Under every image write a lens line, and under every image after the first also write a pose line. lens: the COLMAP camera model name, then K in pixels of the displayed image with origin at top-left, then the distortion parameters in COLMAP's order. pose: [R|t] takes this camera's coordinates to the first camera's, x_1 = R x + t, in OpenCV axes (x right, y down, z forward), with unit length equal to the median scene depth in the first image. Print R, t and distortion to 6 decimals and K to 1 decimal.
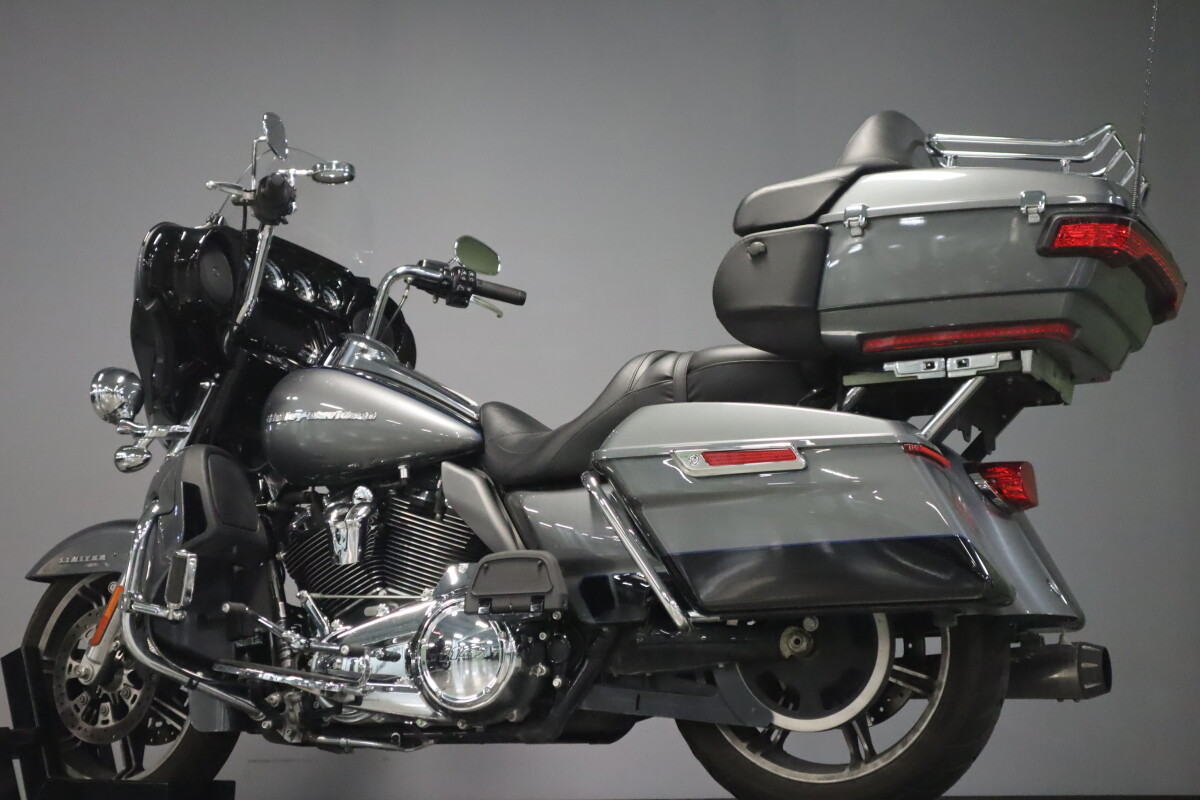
lens RADIAL K [[1184.4, 0, 601.7], [0, 1184.4, 400.0], [0, 0, 1]] dist [0.002660, 0.000000]
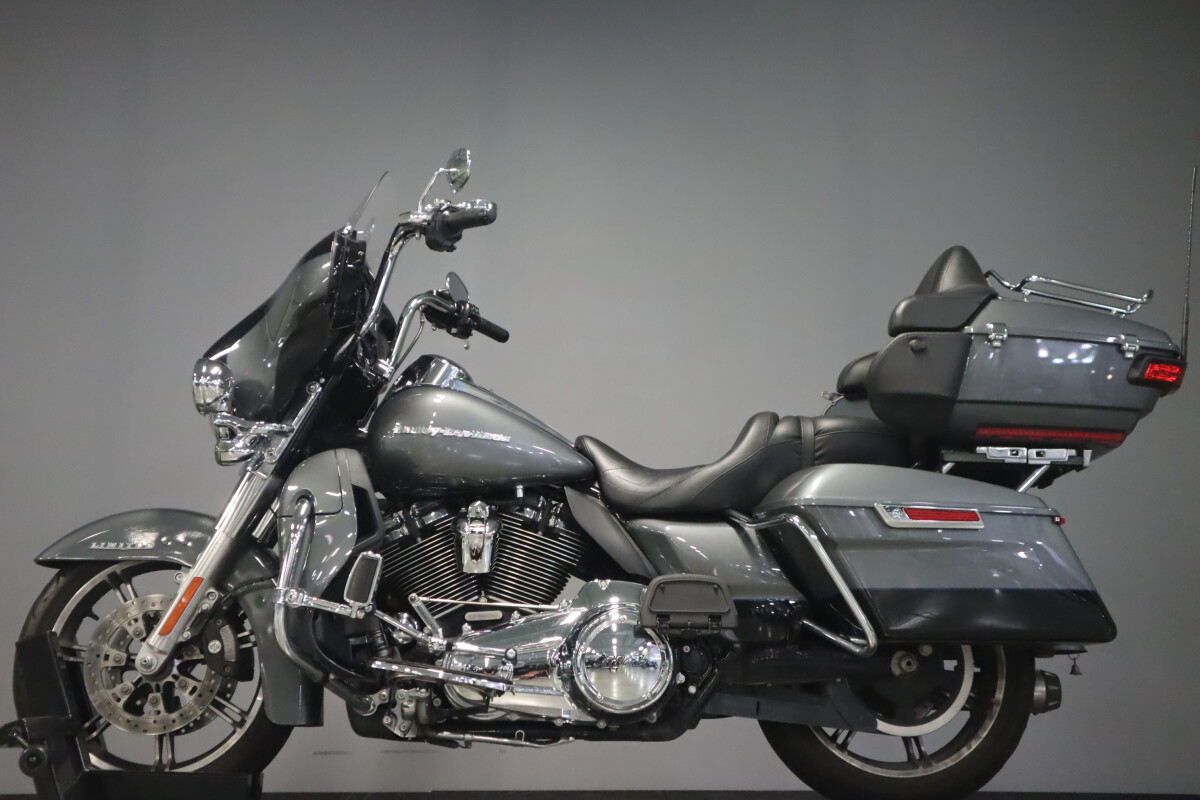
lens RADIAL K [[1037.5, 0, 599.4], [0, 1037.5, 413.0], [0, 0, 1]] dist [0.006301, 0.026338]
pose [[0.938640, 0.114302, 0.325406, -0.480955], [-0.109656, 0.993433, -0.032649, 0.013427], [-0.327001, -0.005037, 0.945010, 0.073470]]
